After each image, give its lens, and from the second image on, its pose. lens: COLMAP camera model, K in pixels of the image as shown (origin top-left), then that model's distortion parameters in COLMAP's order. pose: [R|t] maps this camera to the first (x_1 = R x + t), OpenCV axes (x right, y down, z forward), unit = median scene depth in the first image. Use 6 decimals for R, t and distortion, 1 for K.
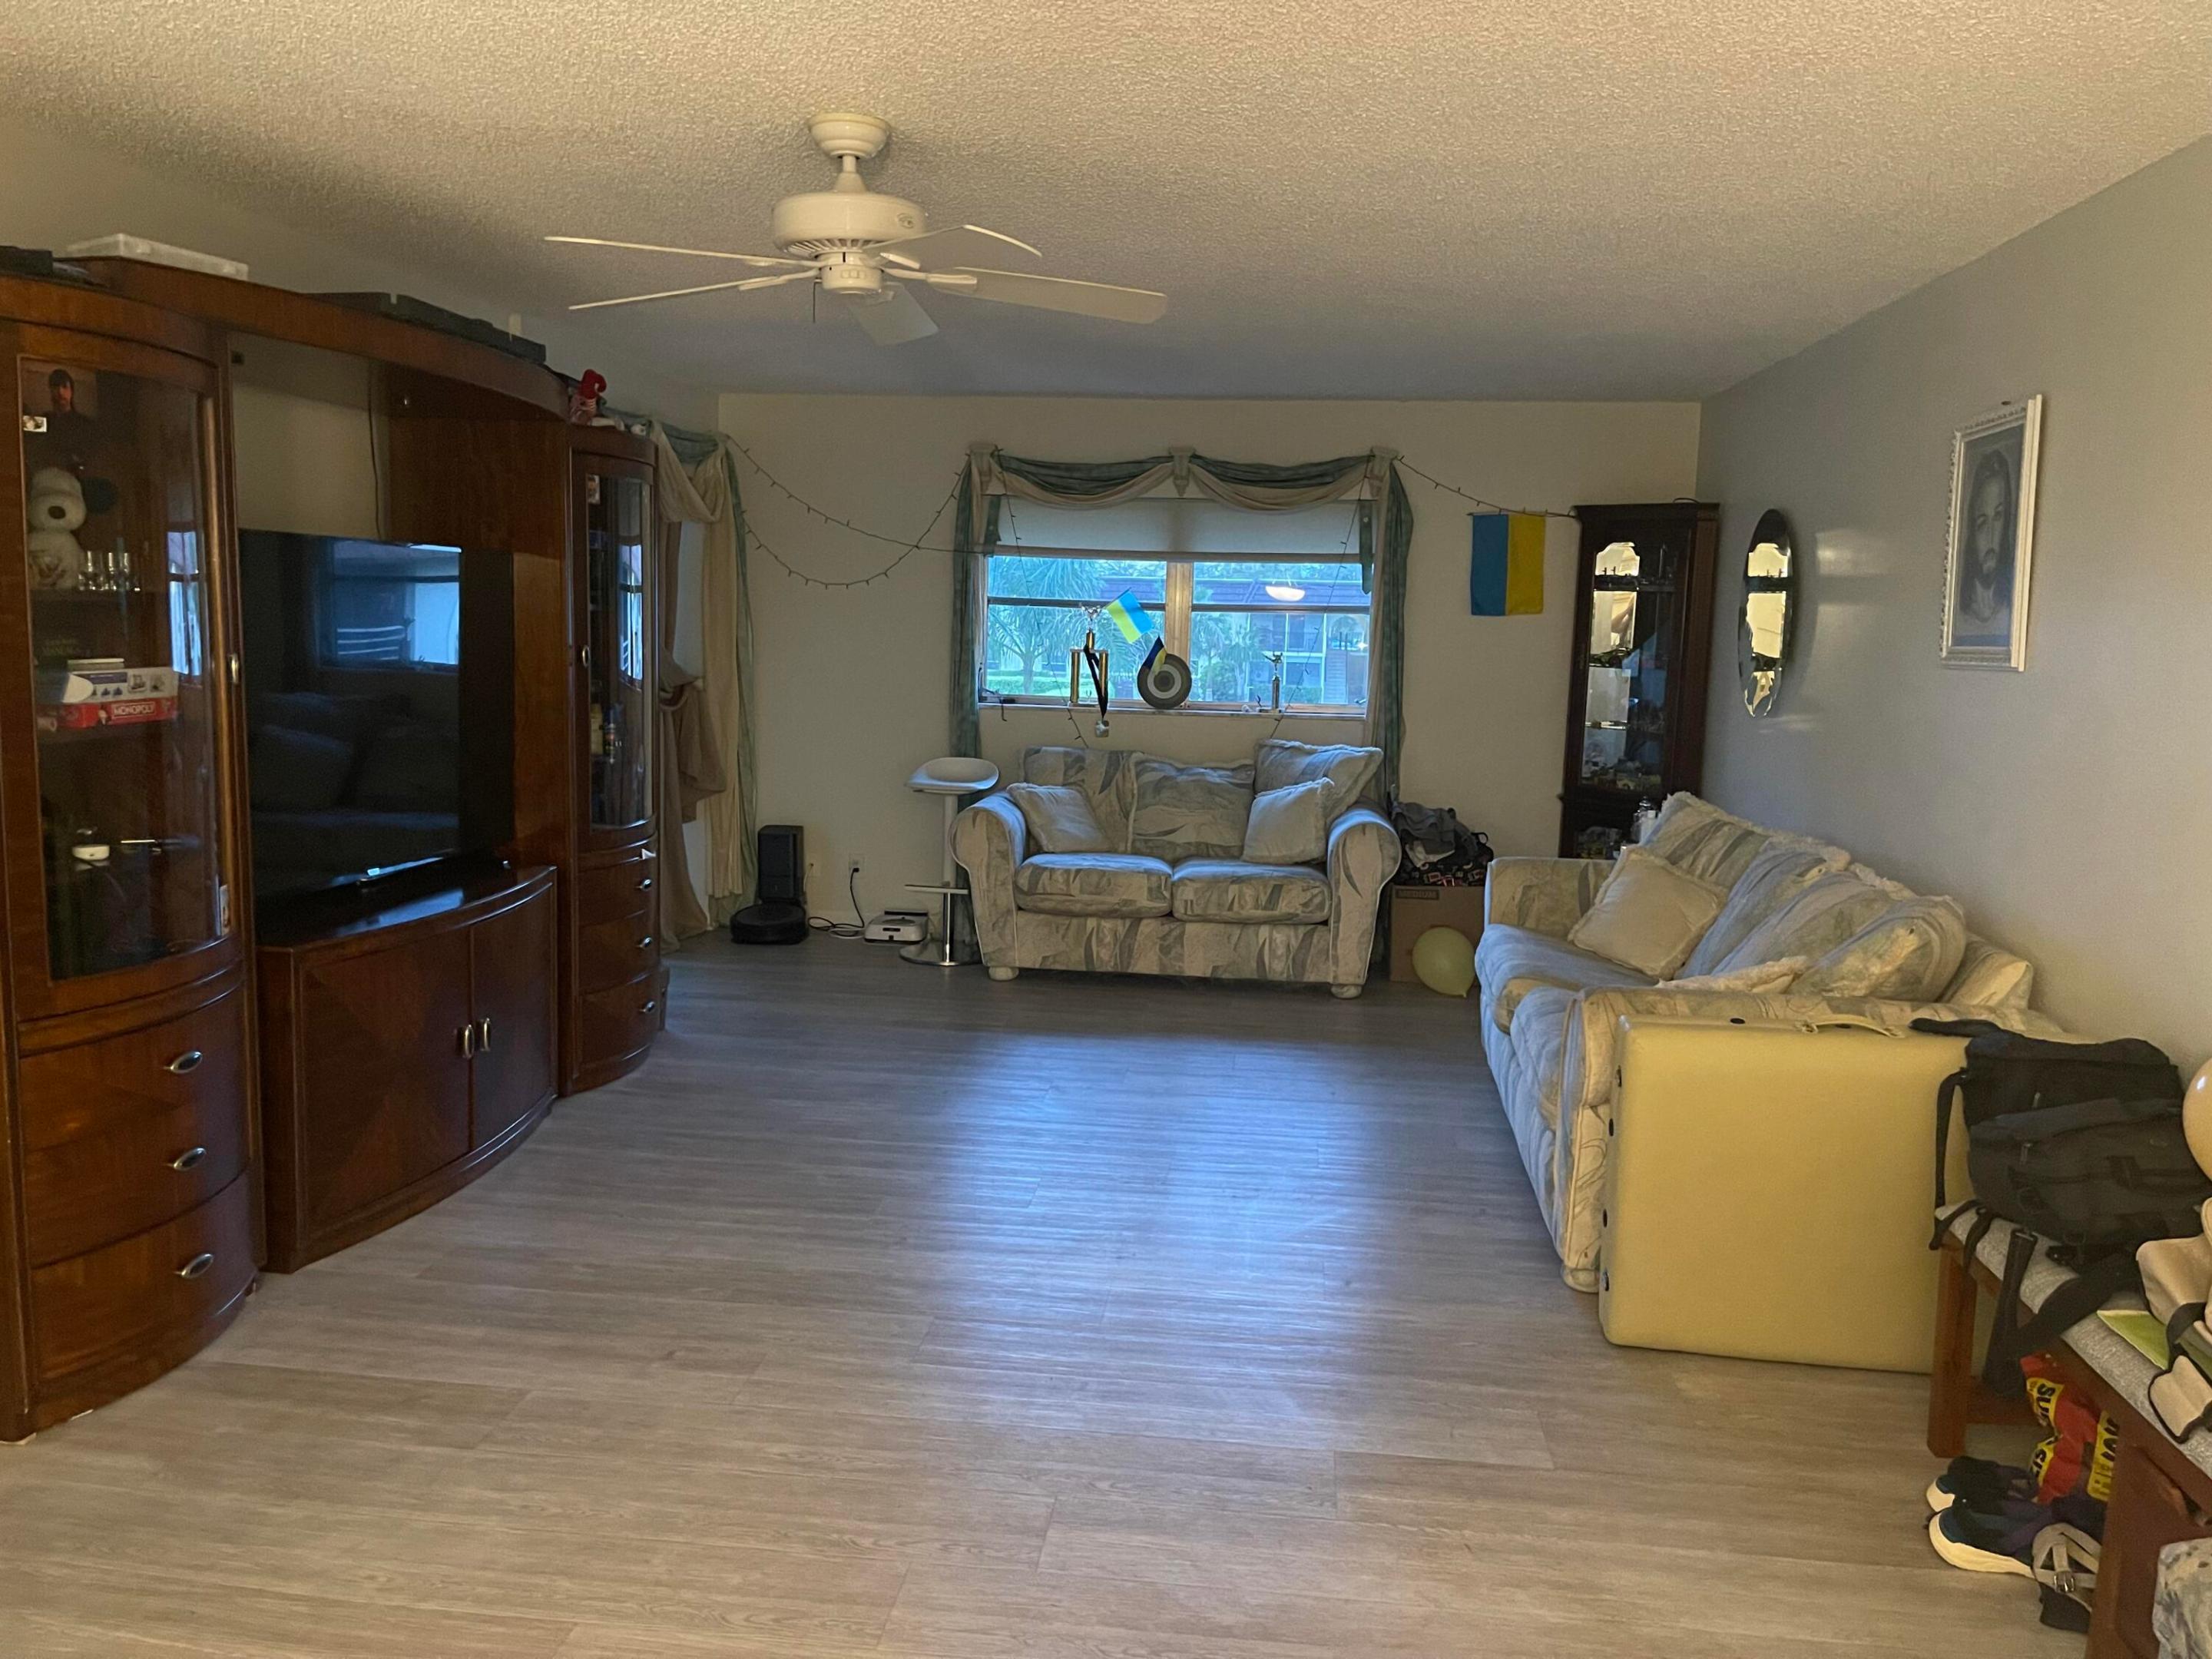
lens RADIAL K [[1672.3, 0, 1112.4], [0, 1672.3, 824.9], [0, 0, 1]] dist [0.056234, -0.072484]
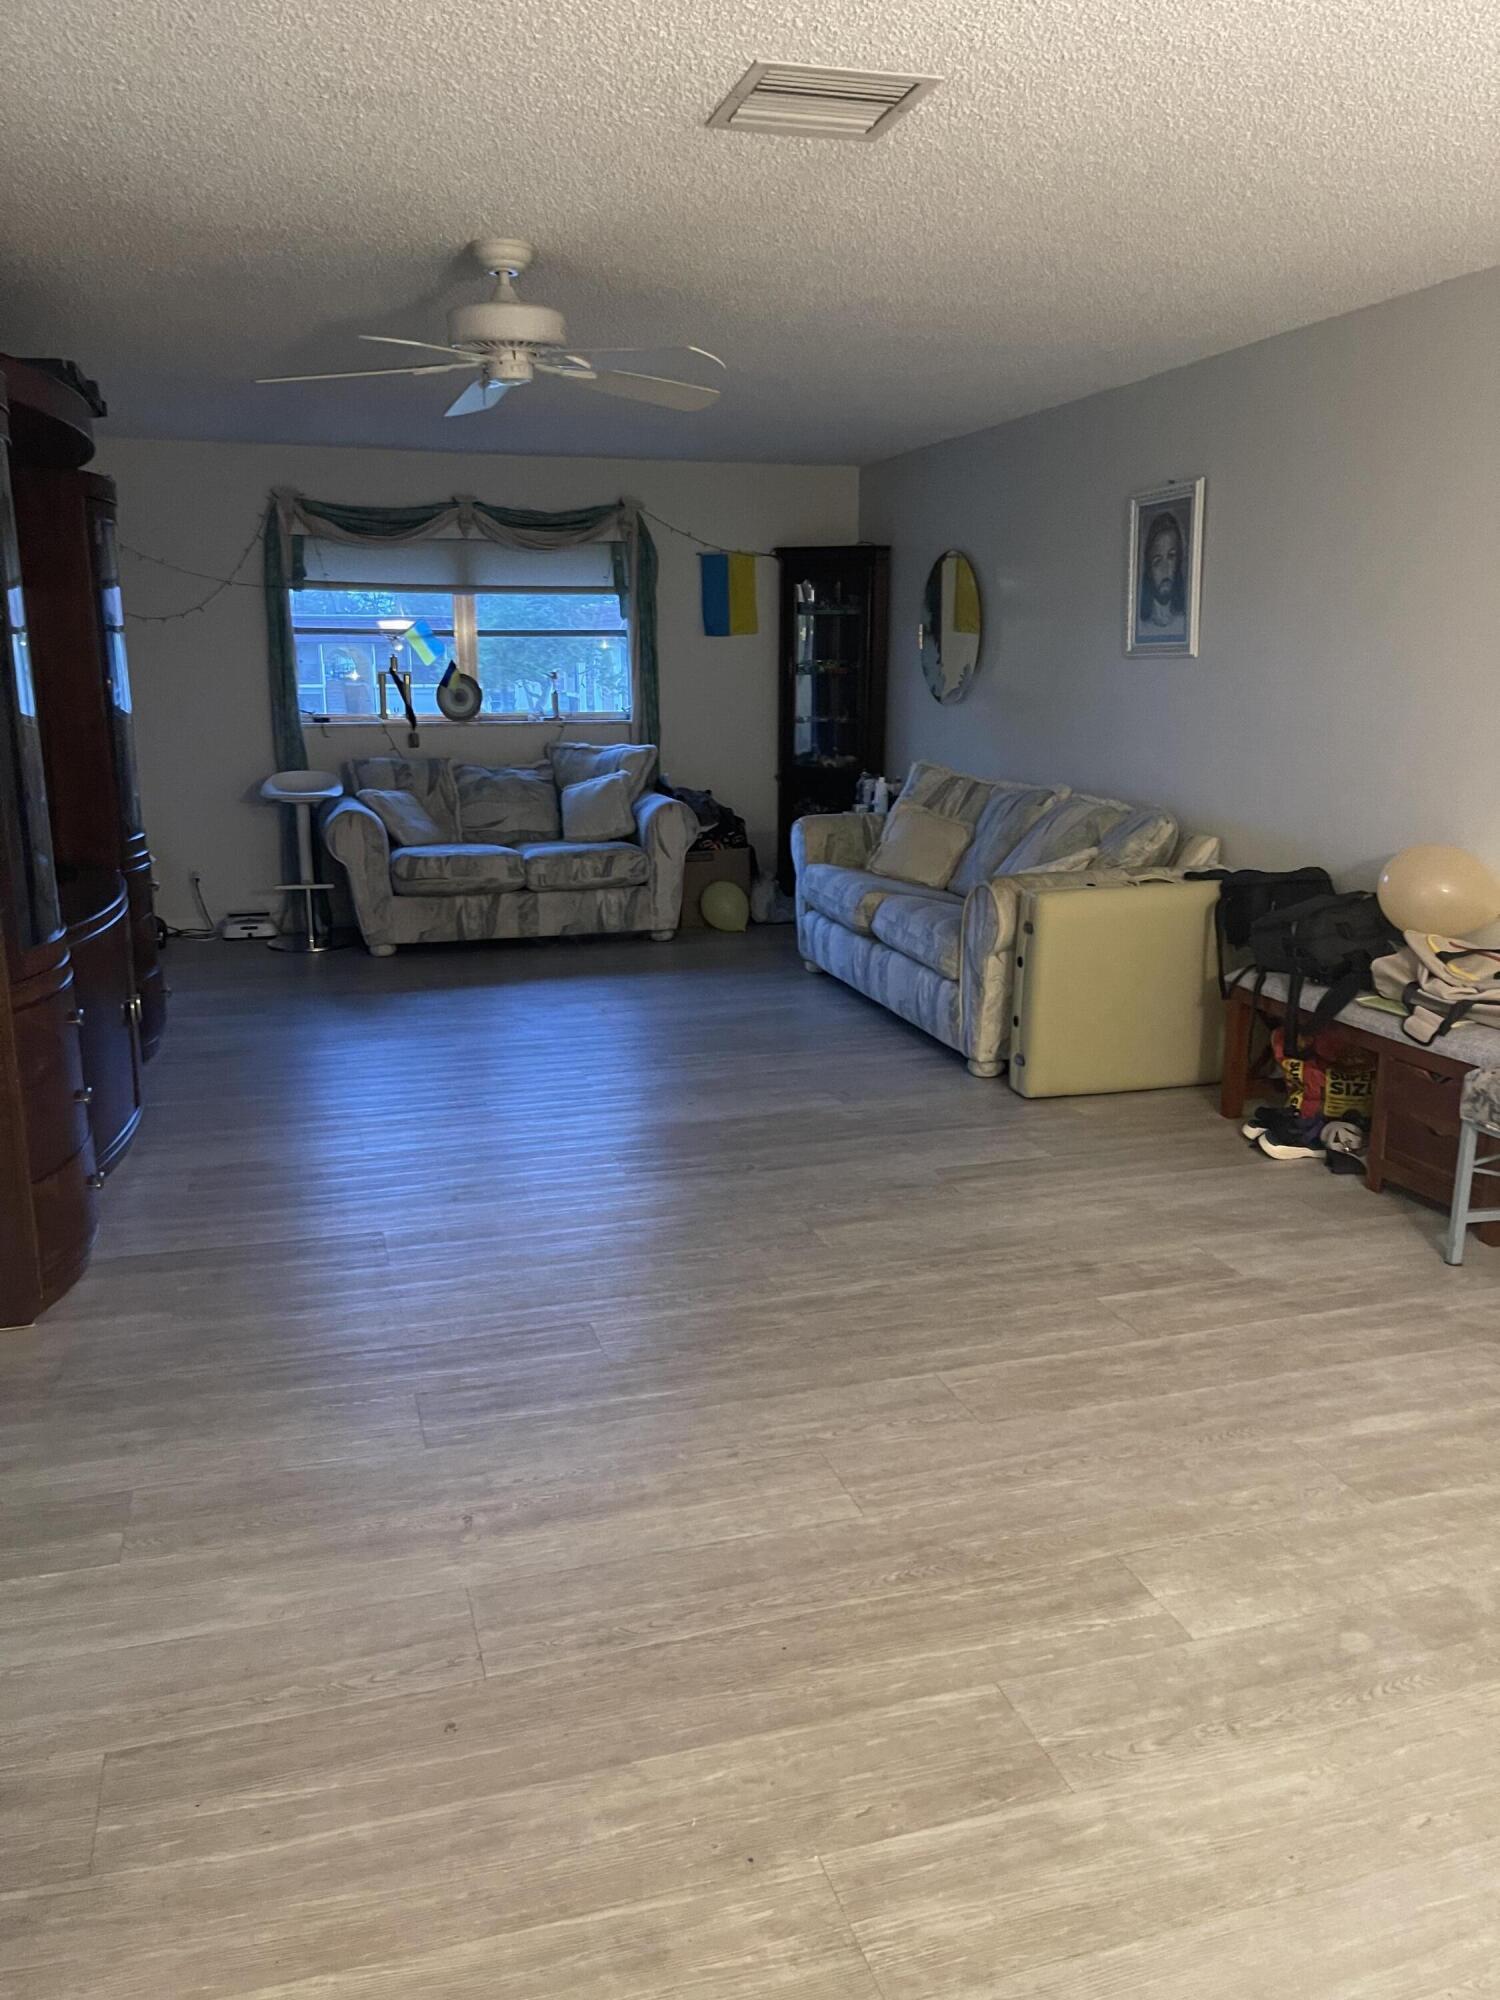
lens RADIAL K [[1512.1, 0, 763.9], [0, 1512.1, 1006.4], [0, 0, 1]] dist [0.056234, -0.072484]
pose [[0.913187, -0.117686, 0.390179, -0.387066], [0.074839, 0.989542, 0.123313, 0.024390], [-0.400610, -0.083407, 0.912444, -0.153462]]
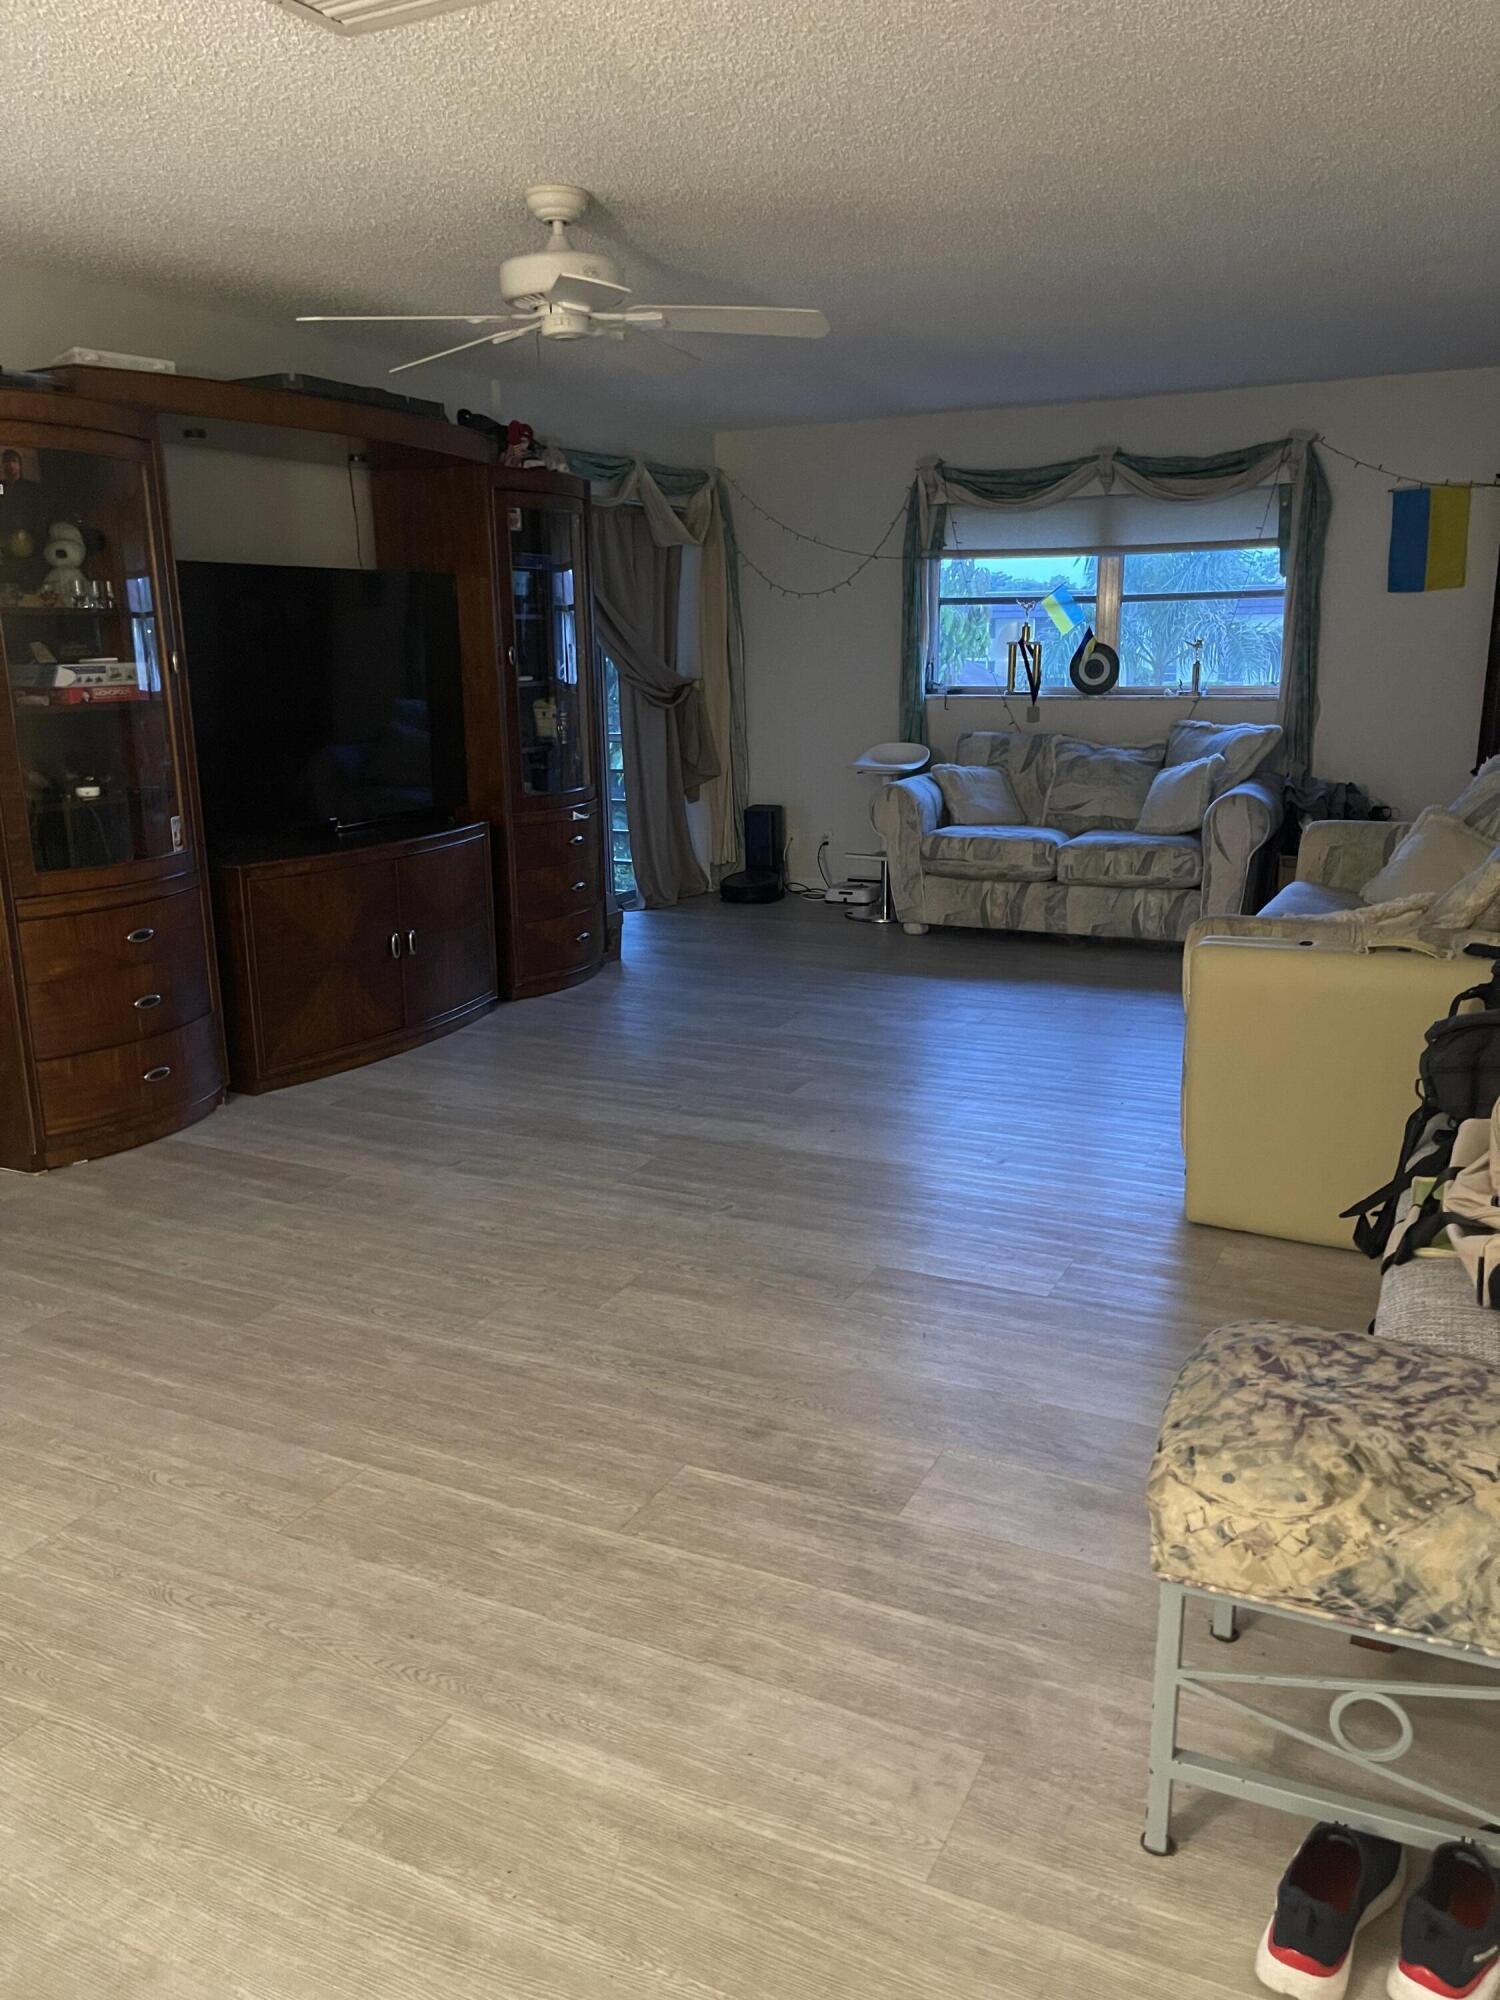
lens RADIAL K [[1512.1, 0, 764.6], [0, 1512.1, 1003.3], [0, 0, 1]] dist [0.056234, -0.072484]
pose [[0.942619, 0.040974, -0.331345, 0.296079], [-0.003842, 0.993706, 0.111950, 0.036484], [0.333847, -0.104254, 0.936844, -0.045127]]
